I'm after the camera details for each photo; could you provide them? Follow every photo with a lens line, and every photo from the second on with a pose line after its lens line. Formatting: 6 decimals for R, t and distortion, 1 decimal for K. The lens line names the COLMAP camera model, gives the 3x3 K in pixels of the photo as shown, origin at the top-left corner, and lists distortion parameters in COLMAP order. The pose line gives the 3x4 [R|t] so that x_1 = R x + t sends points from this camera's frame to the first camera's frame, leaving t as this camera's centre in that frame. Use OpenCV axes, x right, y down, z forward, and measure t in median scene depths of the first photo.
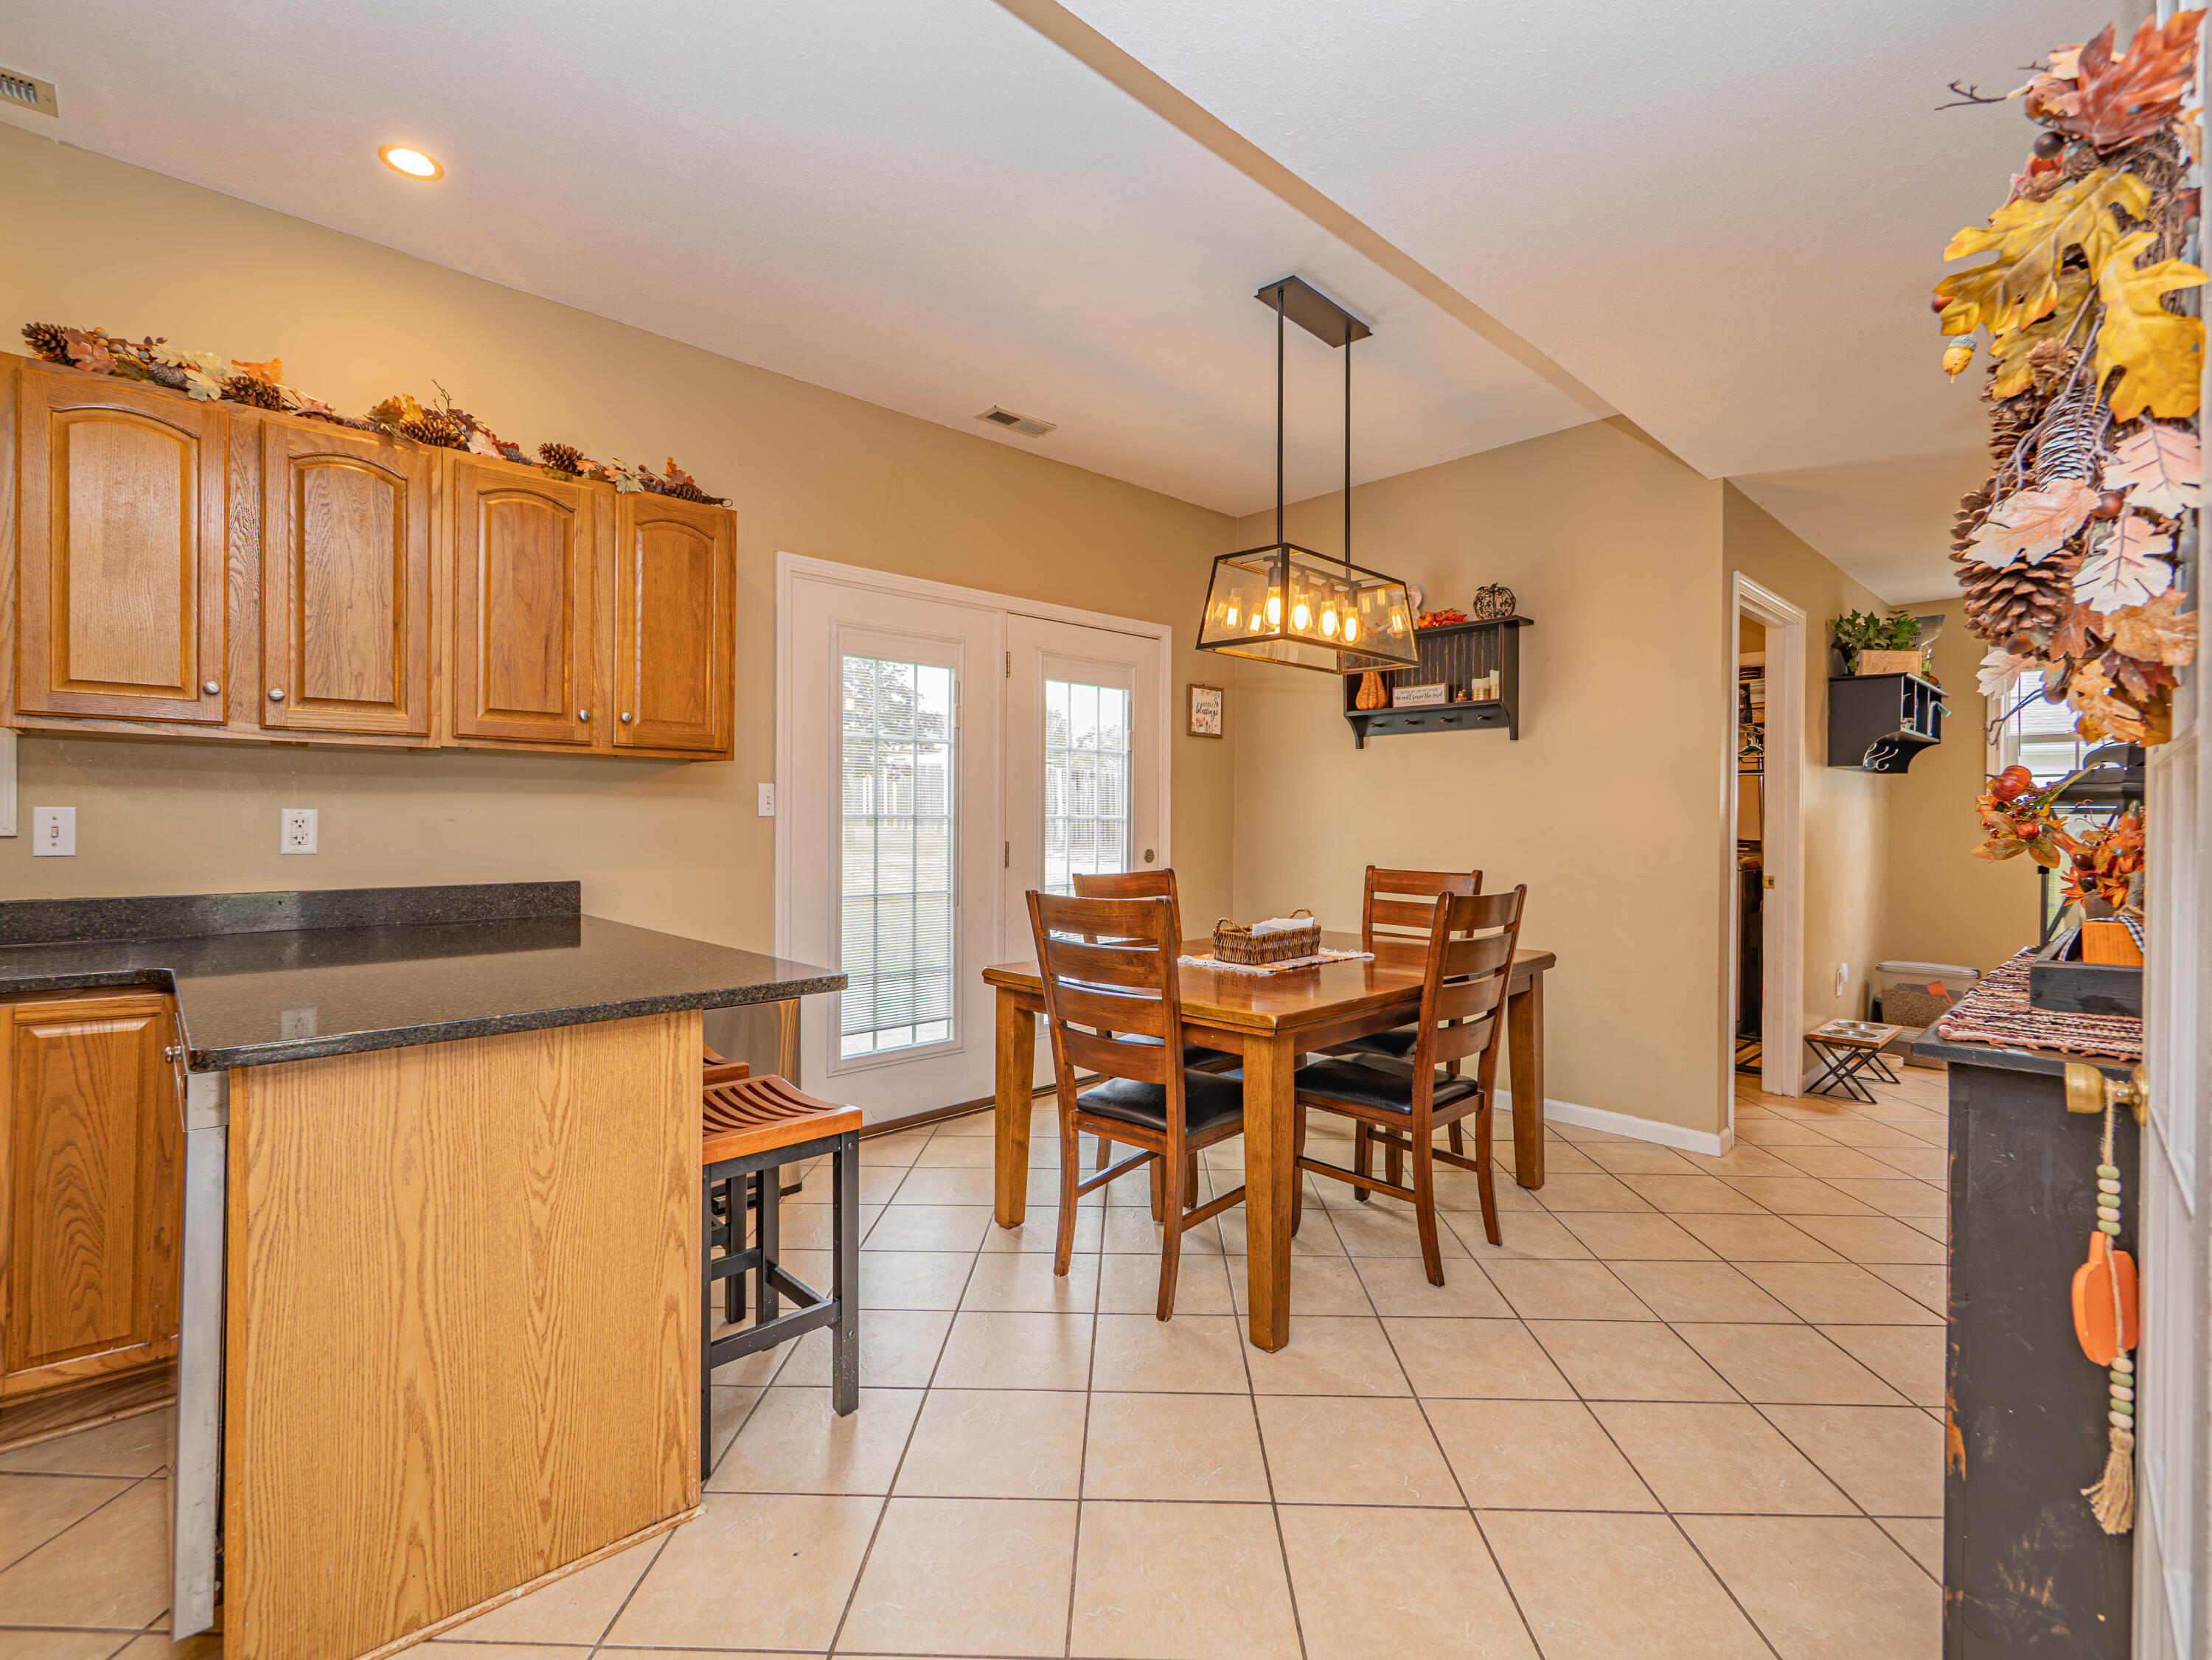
lens RADIAL K [[1008.1, 0, 1106.0], [0, 1008.1, 830.0], [0, 0, 1]] dist [-0.001596, -0.000409]
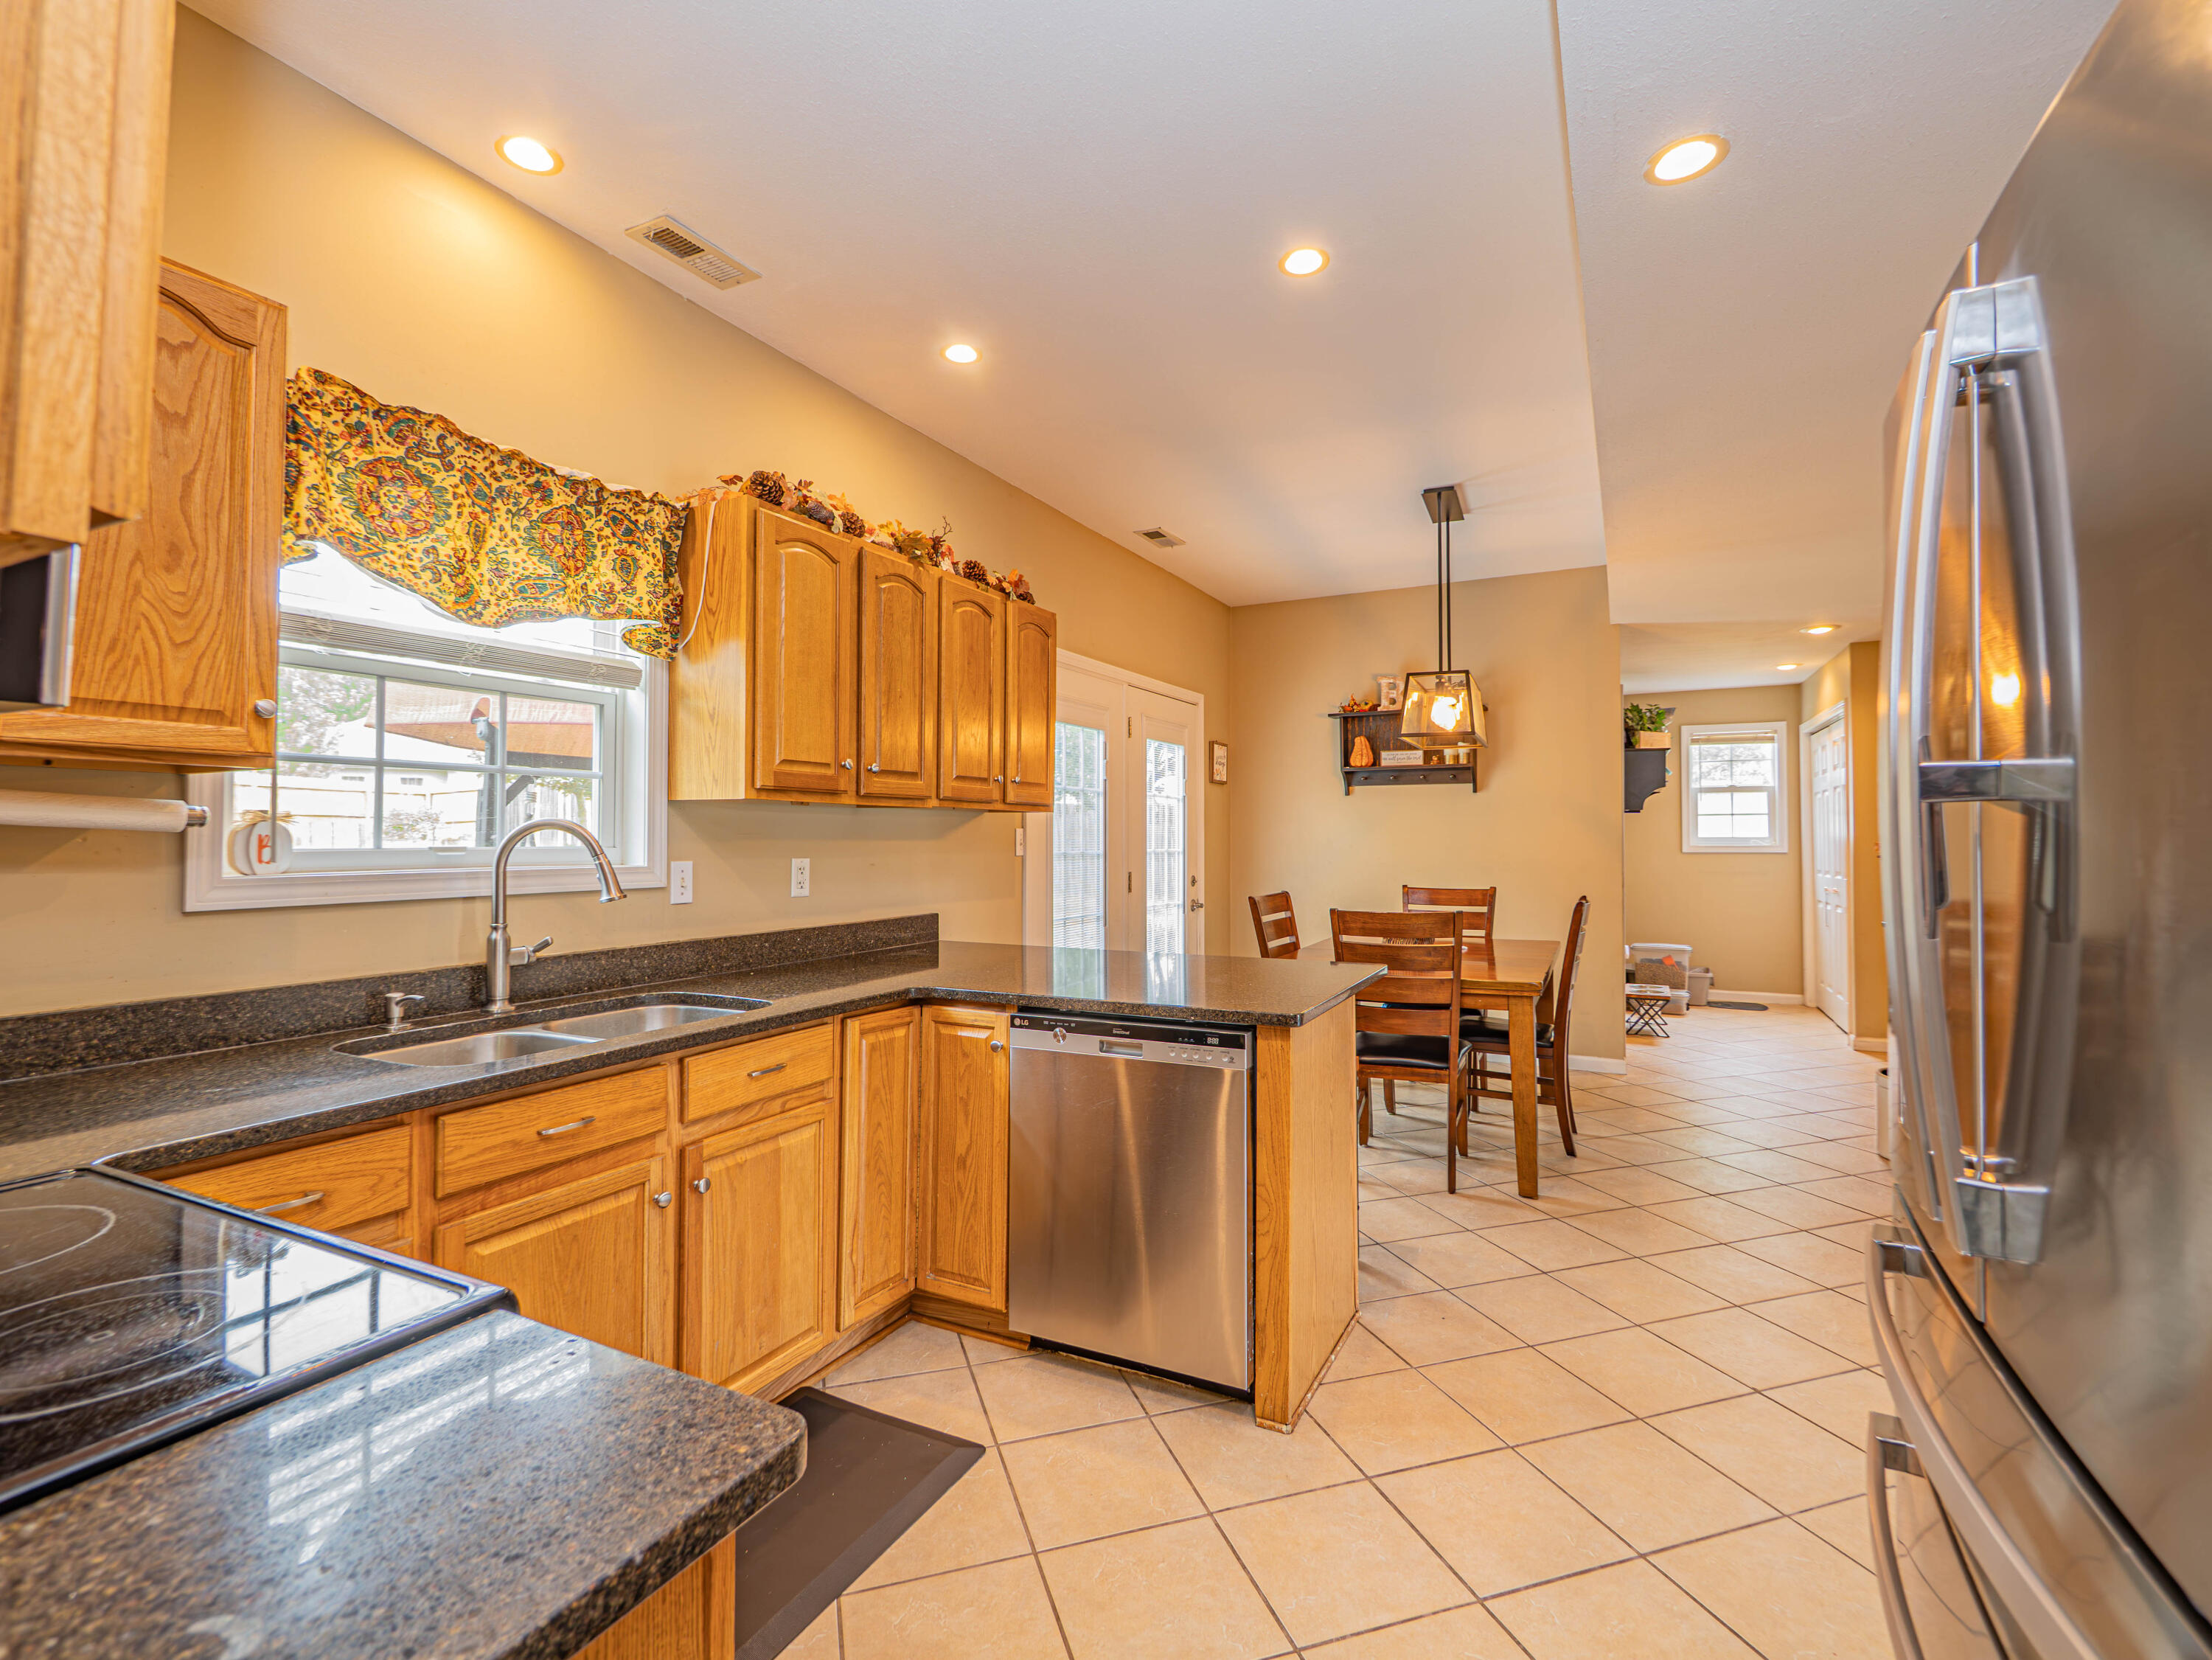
lens RADIAL K [[1008.3, 0, 1106.0], [0, 1008.3, 830.0], [0, 0, 1]] dist [-0.001596, -0.000409]
pose [[0.943635, -0.003685, 0.330967, -0.517286], [0.010238, 0.999785, -0.018058, -0.016996], [-0.330829, 0.020428, 0.943470, -0.140664]]
